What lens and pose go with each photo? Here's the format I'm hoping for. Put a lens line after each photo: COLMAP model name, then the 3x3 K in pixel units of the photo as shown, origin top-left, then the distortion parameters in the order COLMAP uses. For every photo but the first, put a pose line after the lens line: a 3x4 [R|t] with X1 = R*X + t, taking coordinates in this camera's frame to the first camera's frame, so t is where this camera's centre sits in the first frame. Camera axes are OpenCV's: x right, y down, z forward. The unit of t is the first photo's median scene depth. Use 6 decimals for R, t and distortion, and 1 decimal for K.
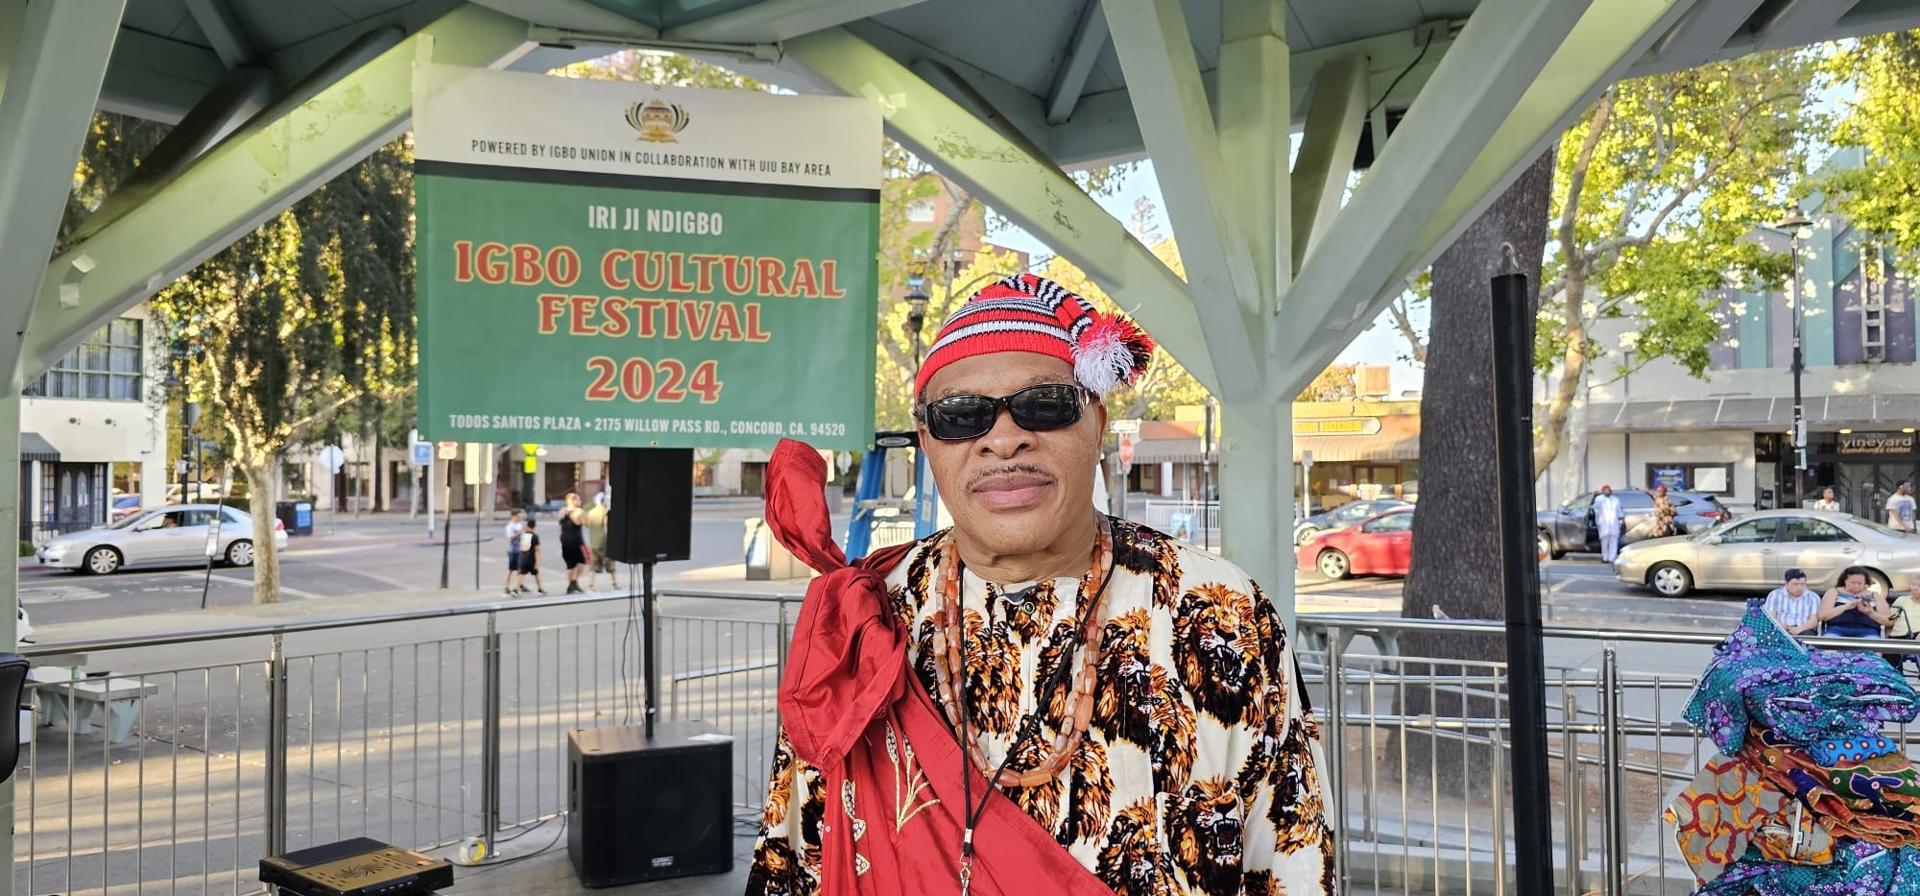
lens RADIAL K [[1375.0, 0, 984.0], [0, 1375.0, 453.5], [0, 0, 1]] dist [0.091889, -0.092163]
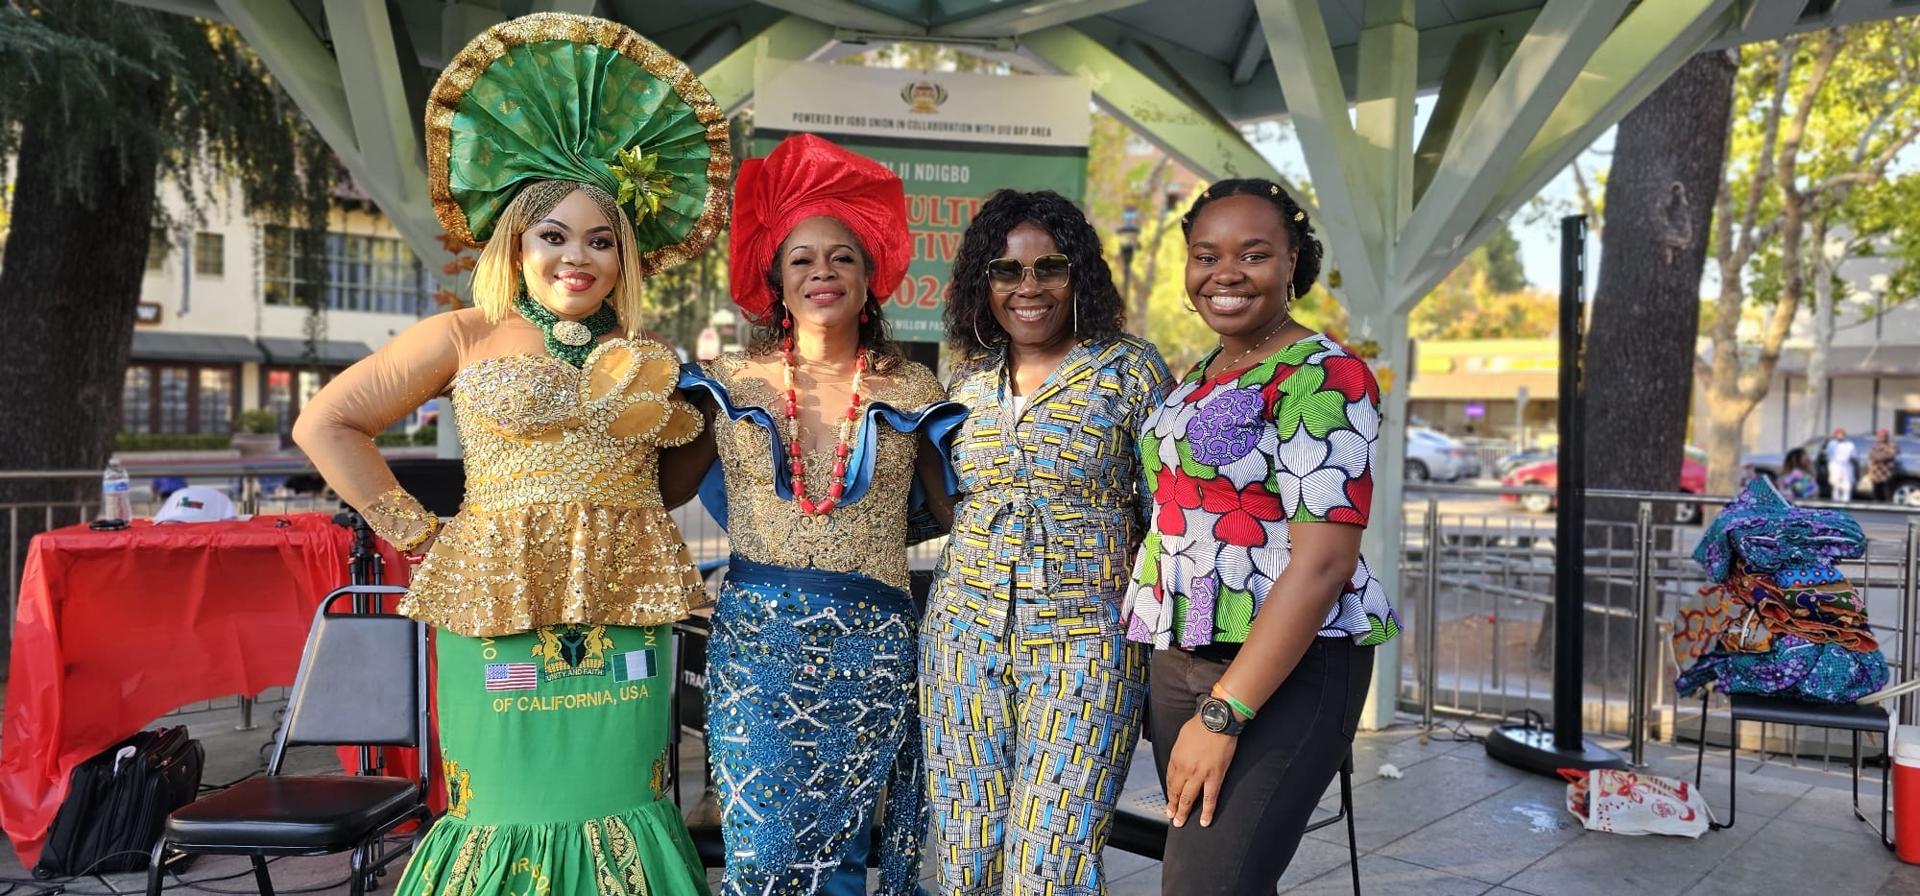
lens RADIAL K [[1375.0, 0, 984.0], [0, 1375.0, 453.5], [0, 0, 1]] dist [0.091889, -0.092163]
pose [[0.987789, 0.032505, -0.152368, 0.036725], [-0.025263, 0.998468, 0.049226, 0.037267], [0.153735, -0.044776, 0.987097, -0.326756]]
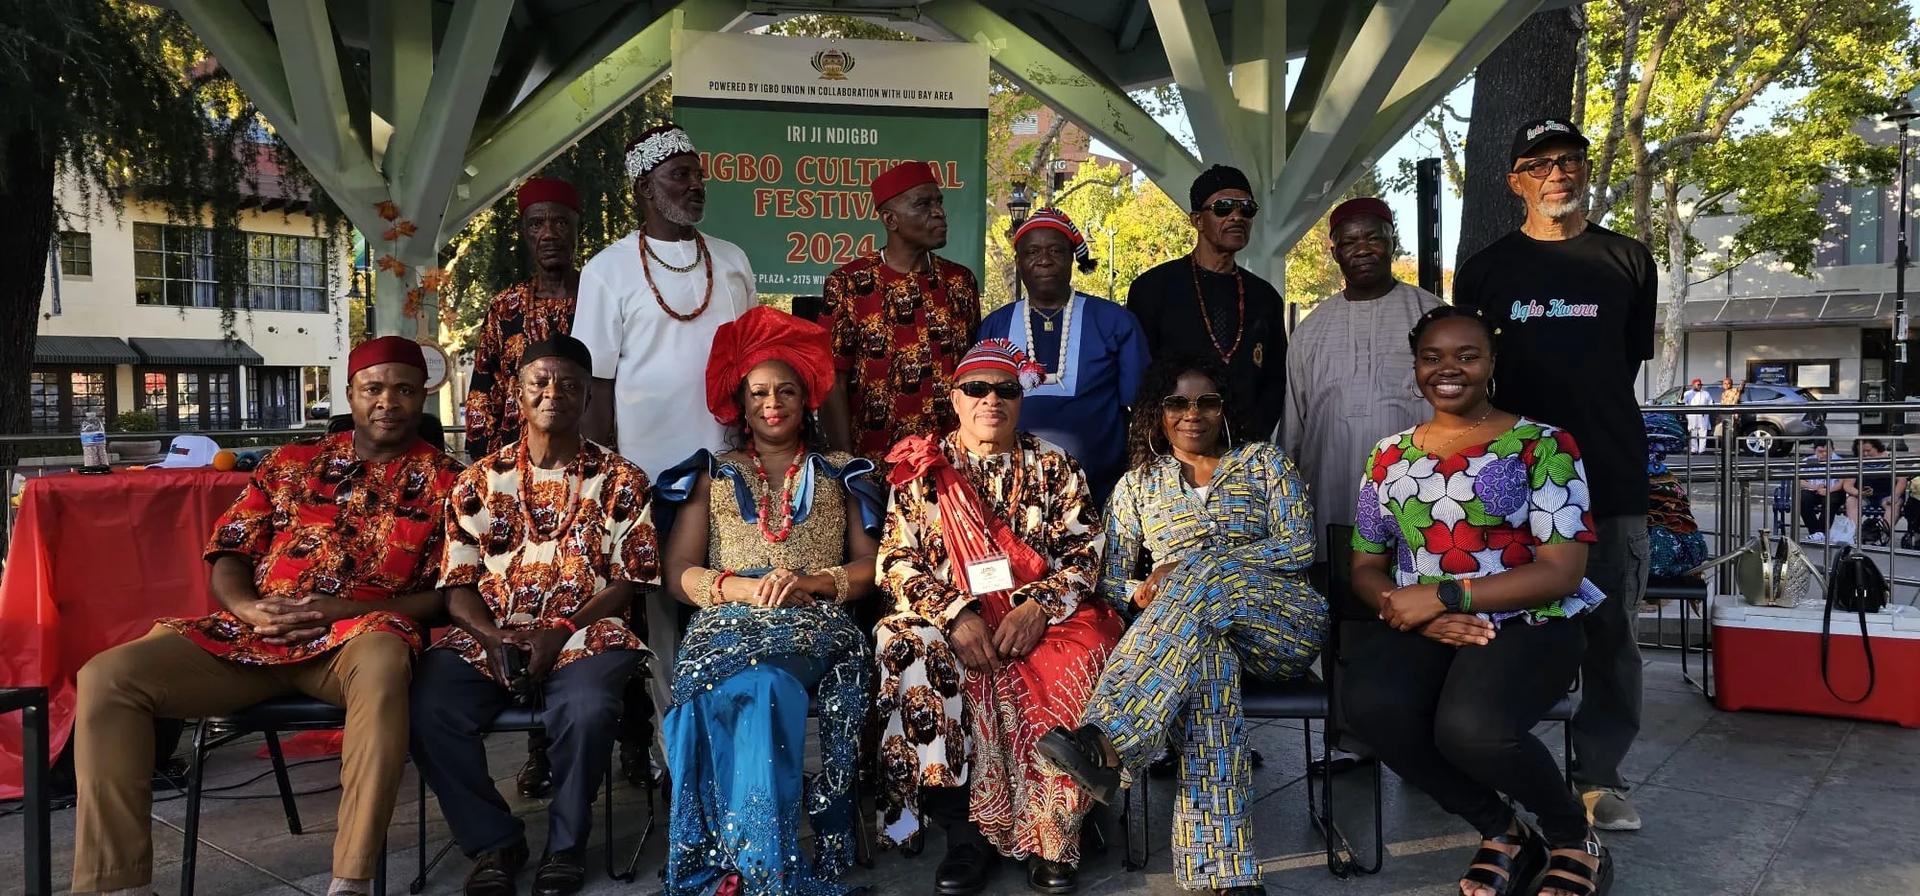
lens RADIAL K [[1374.1, 0, 960.0], [0, 1374.1, 448.0], [0, 0, 1]] dist [0.099952, -0.113480]
pose [[0.995604, 0.000204, -0.093666, 0.028245], [0.005072, 0.998413, 0.056088, 0.075096], [0.093529, -0.056317, 0.994023, -0.425884]]
